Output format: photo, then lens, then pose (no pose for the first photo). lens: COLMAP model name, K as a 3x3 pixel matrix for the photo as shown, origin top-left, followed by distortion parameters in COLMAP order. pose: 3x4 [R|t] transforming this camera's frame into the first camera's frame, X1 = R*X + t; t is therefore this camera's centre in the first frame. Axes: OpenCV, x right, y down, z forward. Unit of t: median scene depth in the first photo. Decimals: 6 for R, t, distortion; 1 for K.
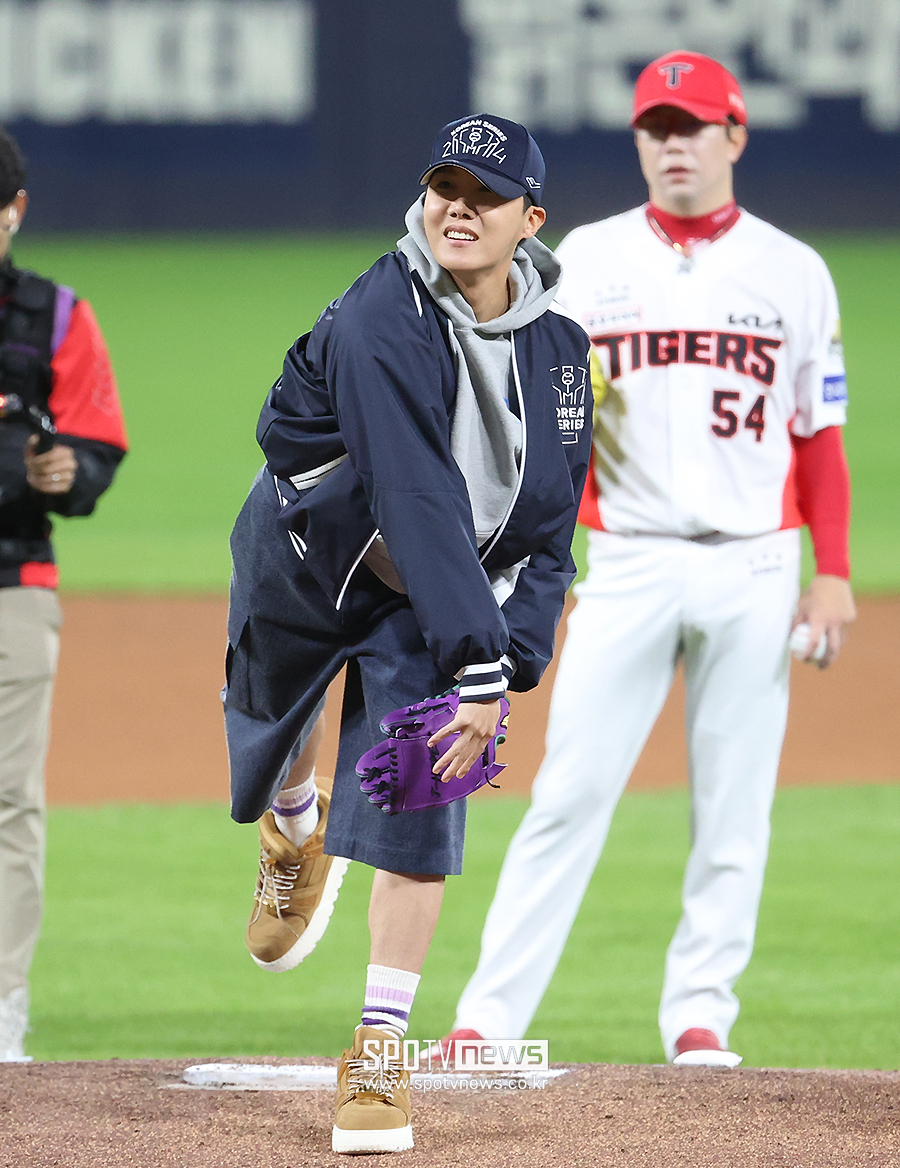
lens RADIAL K [[5204.3, 0, 453.3], [0, 5204.3, 583.4], [0, 0, 1]] dist [0.346710, 0.000000]
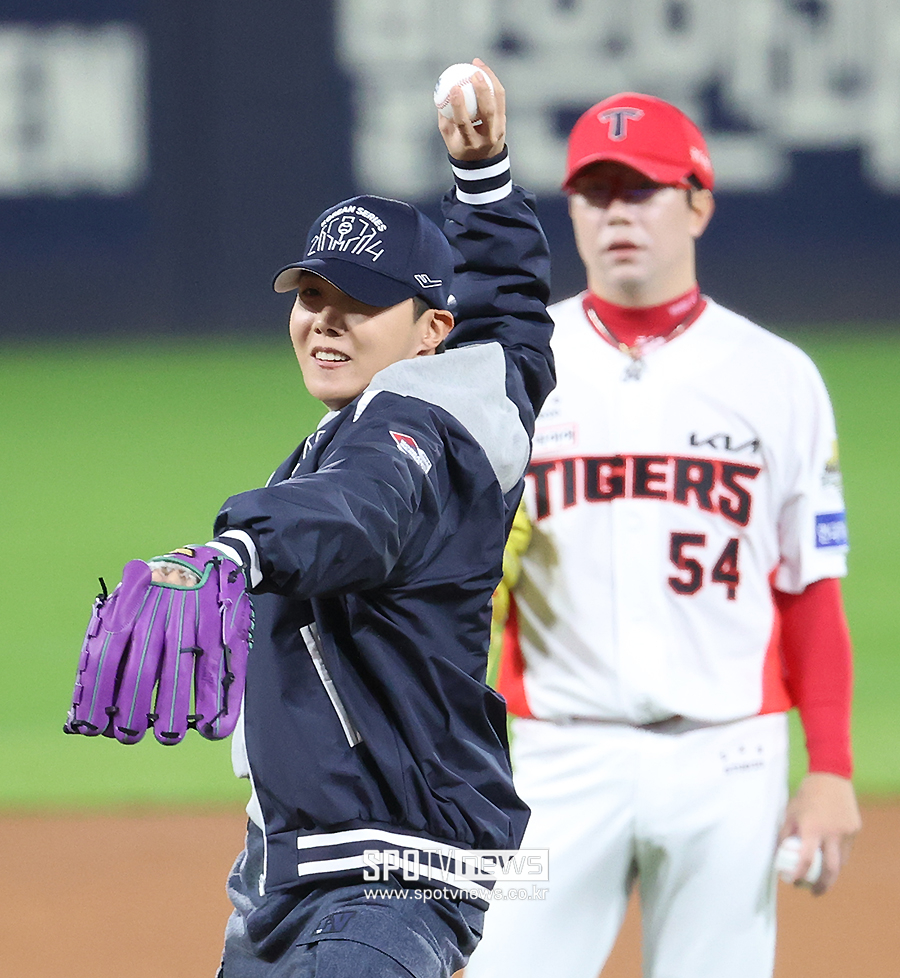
lens RADIAL K [[3752.8, 0, 448.4], [0, 3752.8, 489.5], [0, 0, 1]] dist [0.358028, 0.000000]
pose [[0.999212, -0.009057, 0.038655, -0.004372], [0.010688, 0.999052, -0.042201, -0.020415], [-0.038237, 0.042581, 0.998361, 0.447982]]
